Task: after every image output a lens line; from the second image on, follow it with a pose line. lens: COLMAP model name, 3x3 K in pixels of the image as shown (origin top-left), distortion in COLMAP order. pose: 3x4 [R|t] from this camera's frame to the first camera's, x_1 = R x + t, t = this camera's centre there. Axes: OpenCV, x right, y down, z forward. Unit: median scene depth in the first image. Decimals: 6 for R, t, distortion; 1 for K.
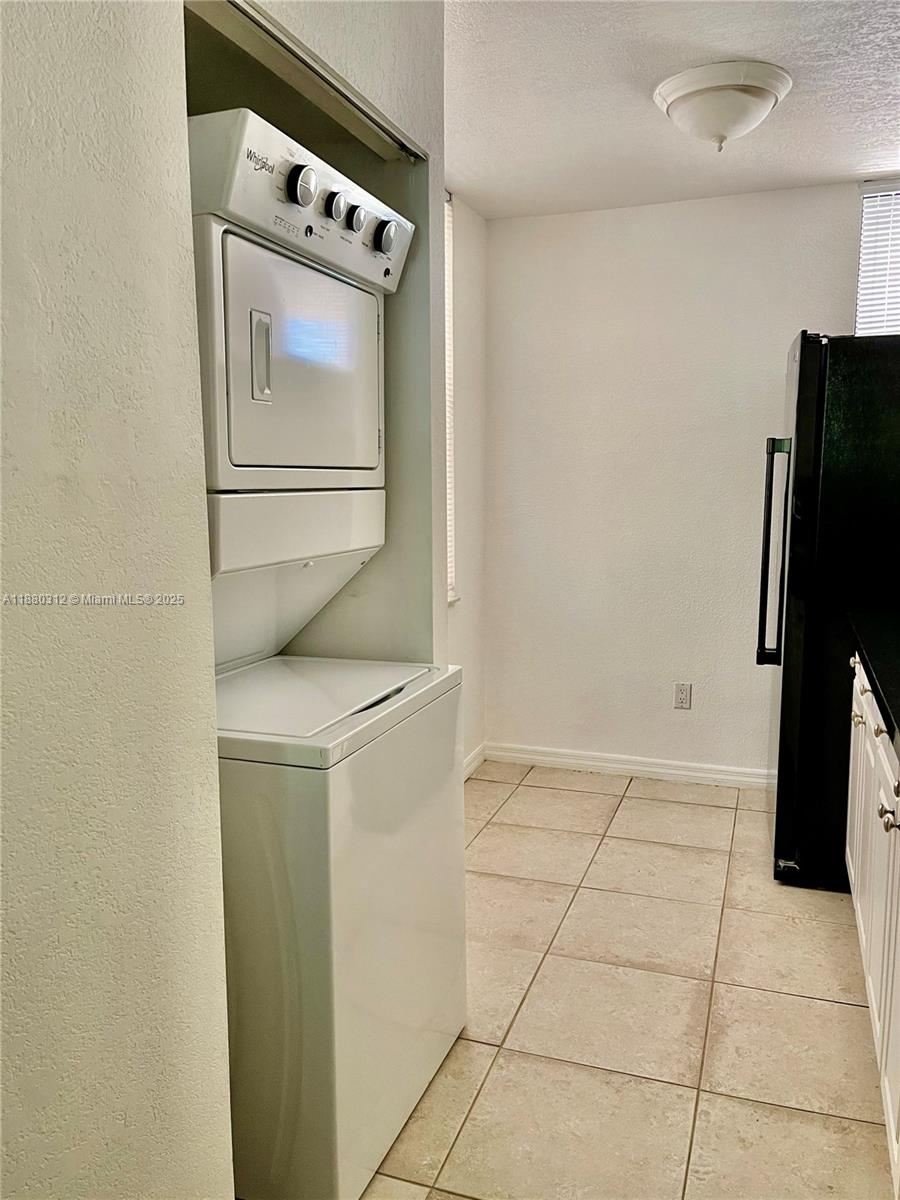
lens RADIAL K [[911.4, 0, 450.0], [0, 911.4, 600.0], [0, 0, 1]] dist [0.037152, 0.000900]
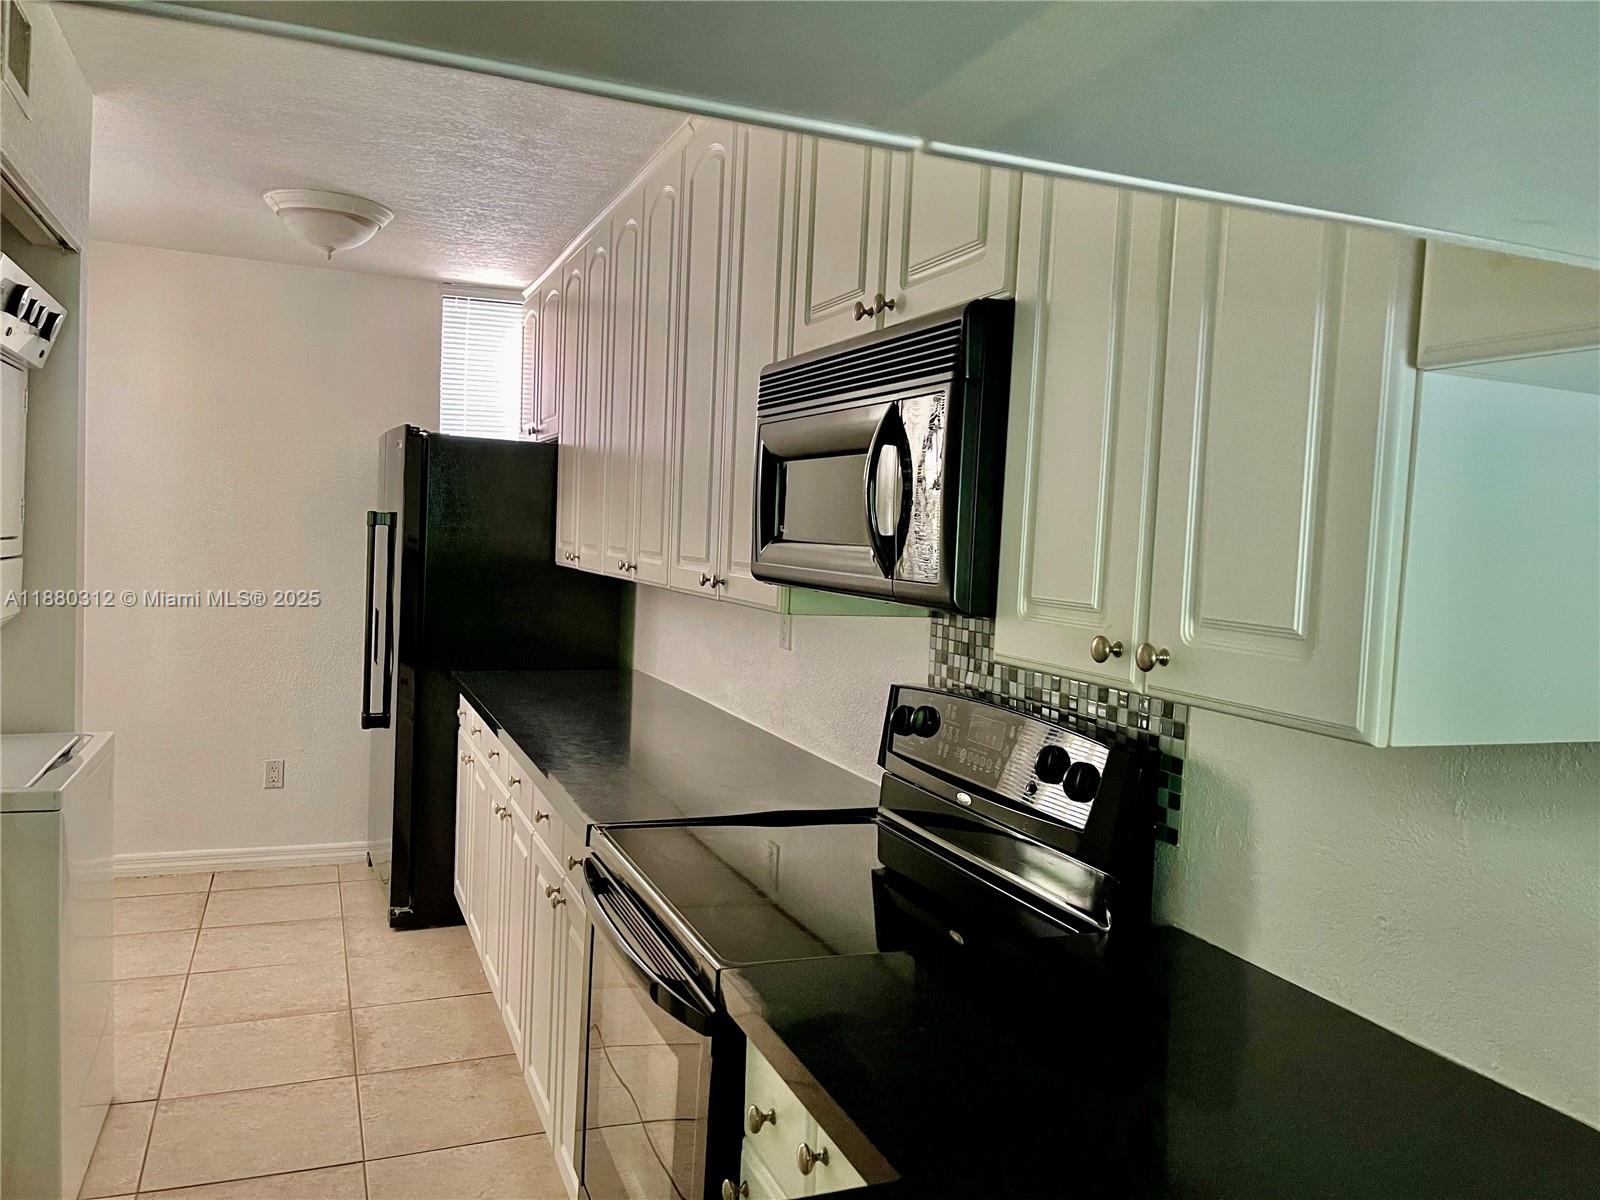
lens RADIAL K [[1215.2, 0, 809.3], [0, 1215.2, 632.3], [0, 0, 1]] dist [0.037152, 0.000900]
pose [[0.739516, -0.012477, 0.673023, -0.239408], [0.041132, 0.998797, -0.026679, 0.021371], [-0.671881, 0.047412, 0.739140, -0.391926]]
